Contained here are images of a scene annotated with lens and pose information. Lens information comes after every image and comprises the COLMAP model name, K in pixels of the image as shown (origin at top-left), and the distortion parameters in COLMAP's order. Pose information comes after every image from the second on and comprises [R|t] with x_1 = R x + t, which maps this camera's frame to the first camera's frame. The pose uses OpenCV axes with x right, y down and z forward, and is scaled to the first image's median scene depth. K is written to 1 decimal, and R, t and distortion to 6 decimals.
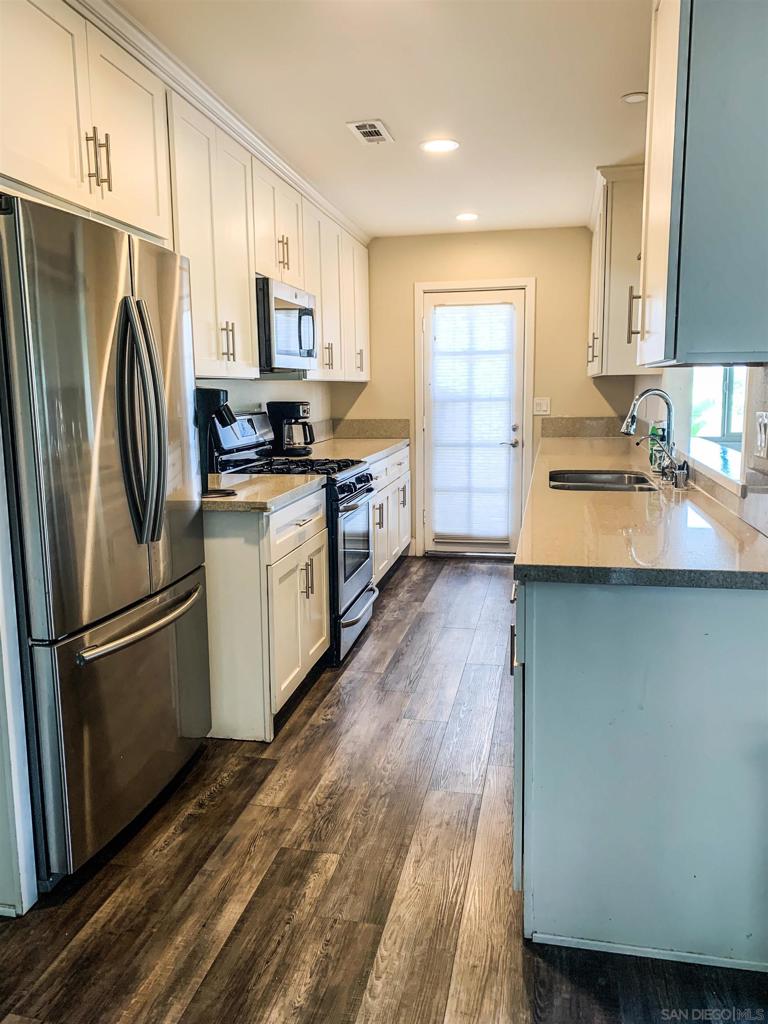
lens RADIAL K [[776.5, 0, 392.5], [0, 776.5, 509.1], [0, 0, 1]] dist [0.064207, -0.064098]
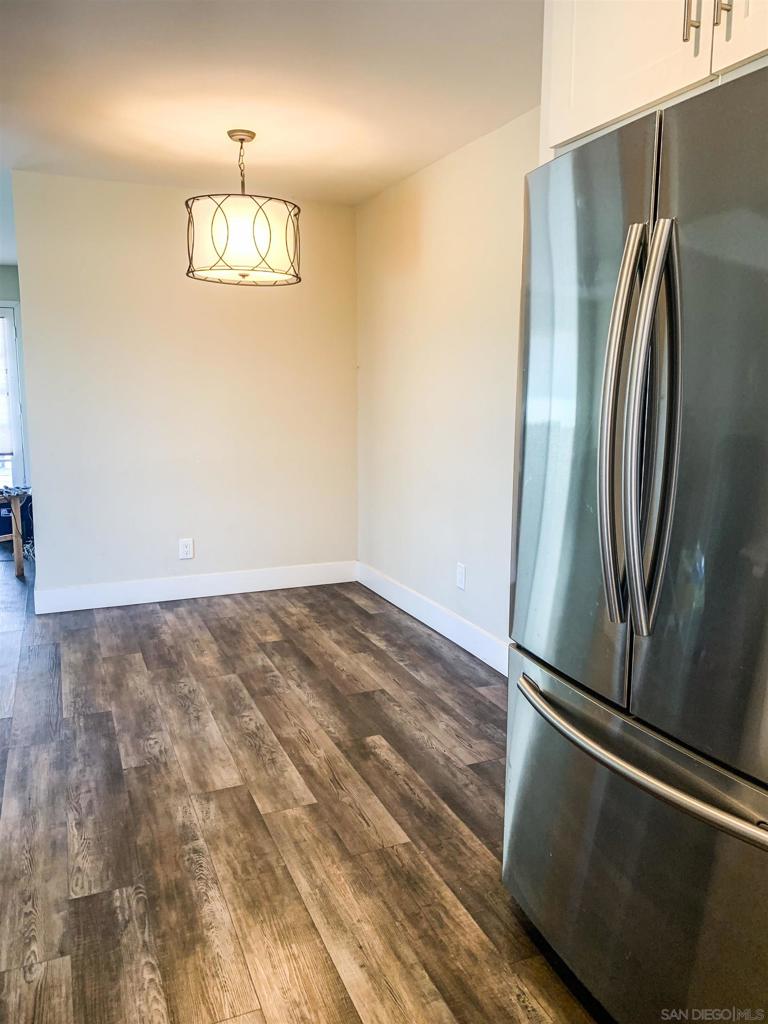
lens RADIAL K [[758.9, 0, 377.4], [0, 758.9, 513.0], [0, 0, 1]] dist [0.056141, -0.006631]
pose [[-0.820490, 0.115468, -0.559878, 0.107319], [-0.070606, 0.951420, 0.299690, -0.131641], [0.567284, 0.285424, -0.772478, 0.821020]]
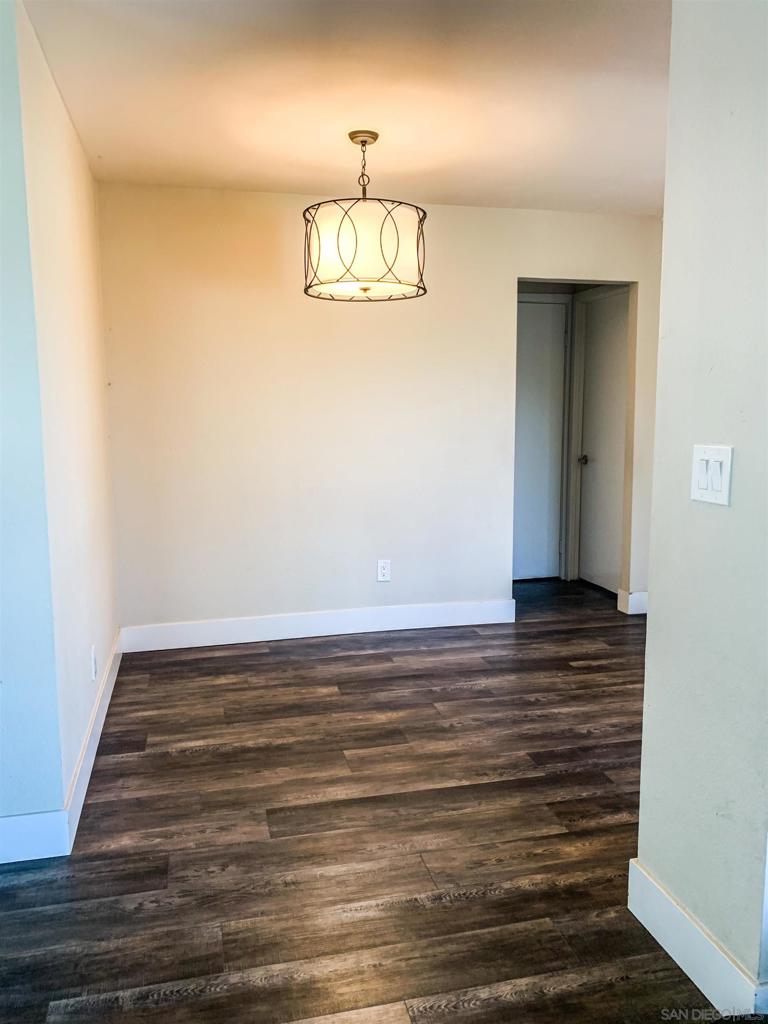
lens RADIAL K [[776.5, 0, 392.5], [0, 776.5, 509.1], [0, 0, 1]] dist [0.064207, -0.064098]
pose [[0.435926, 0.131491, -0.890325, 0.503294], [-0.141677, 0.986961, 0.076395, 0.064061], [0.888761, 0.092836, 0.448871, -0.412477]]
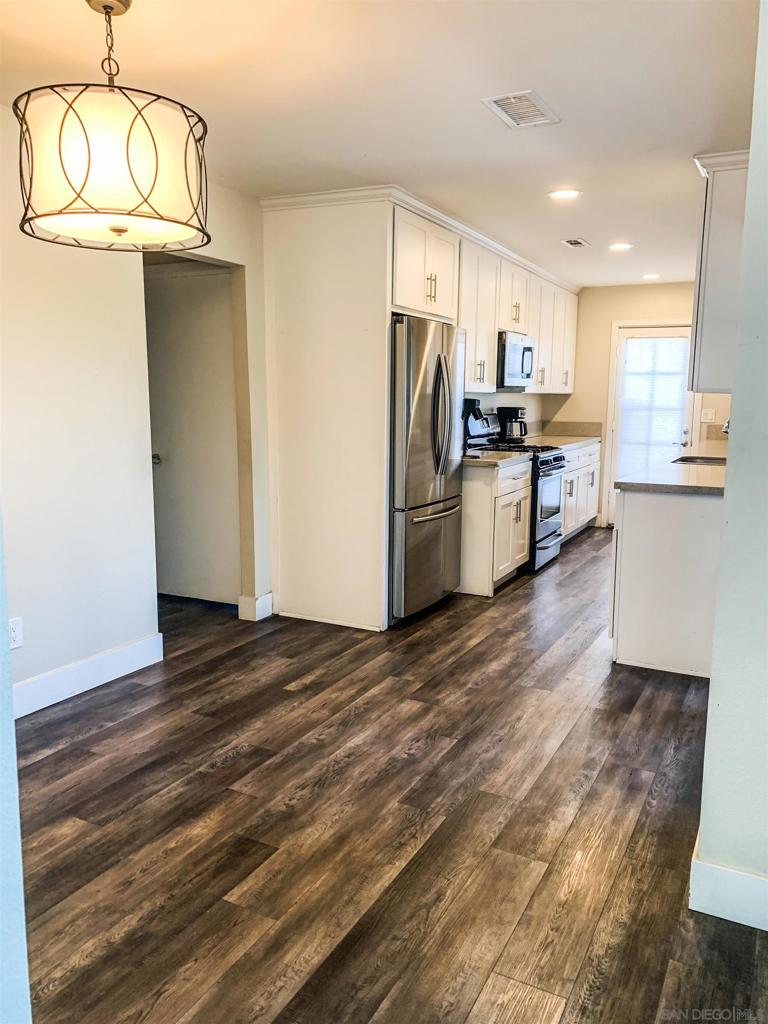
lens RADIAL K [[765.9, 0, 390.8], [0, 765.9, 497.7], [0, 0, 1]] dist [0.072403, -0.076722]
pose [[0.960870, 0.059574, -0.270516, 0.065233], [-0.065197, 0.997802, -0.011839, 0.084455], [0.269216, 0.029012, 0.962643, -0.589081]]
